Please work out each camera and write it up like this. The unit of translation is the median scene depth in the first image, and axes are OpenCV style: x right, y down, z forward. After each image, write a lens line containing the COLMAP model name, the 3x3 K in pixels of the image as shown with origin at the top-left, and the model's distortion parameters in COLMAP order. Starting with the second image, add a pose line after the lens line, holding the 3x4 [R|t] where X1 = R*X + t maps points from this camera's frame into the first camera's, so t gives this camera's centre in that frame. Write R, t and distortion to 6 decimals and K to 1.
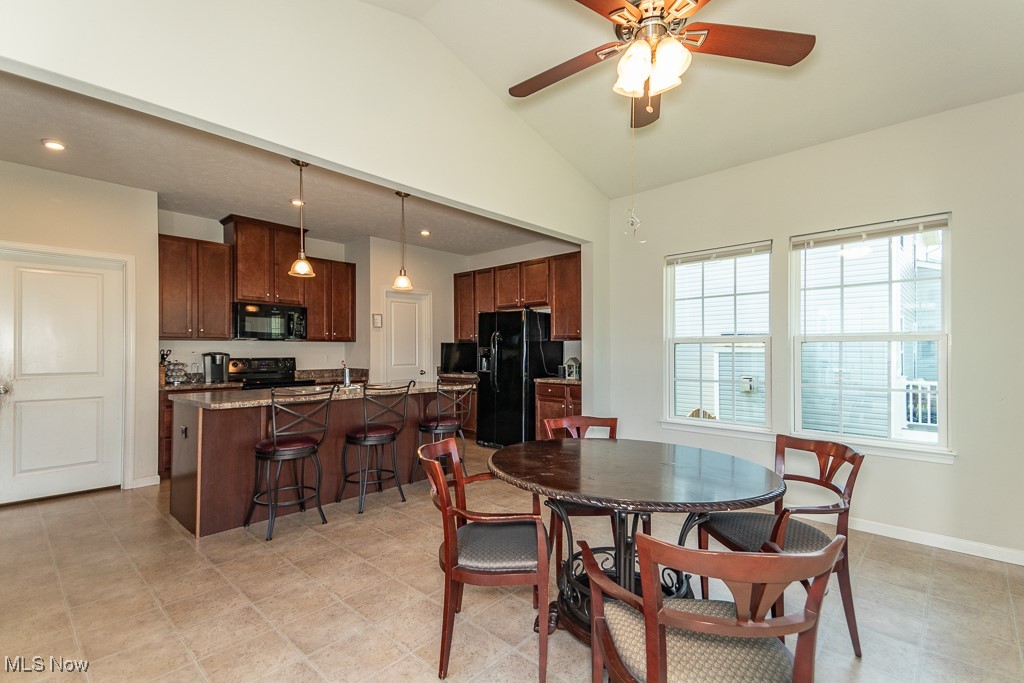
lens RADIAL K [[453.9, 0, 496.9], [0, 453.9, 346.4], [0, 0, 1]] dist [0.066665, -0.033998]
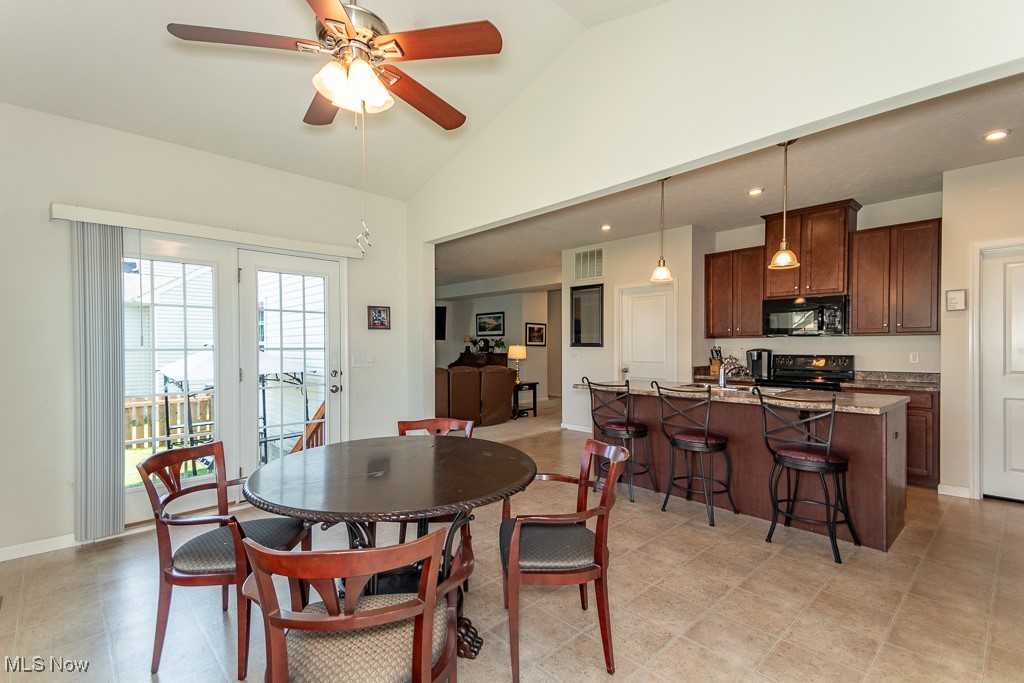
lens RADIAL K [[466.9, 0, 510.0], [0, 466.9, 321.9], [0, 0, 1]] dist [-0.036070, 0.000127]
pose [[-0.086121, -0.051003, -0.994978, 0.532127], [0.003858, 0.998664, -0.051526, 0.004010], [0.996277, -0.008276, -0.085809, 0.542875]]
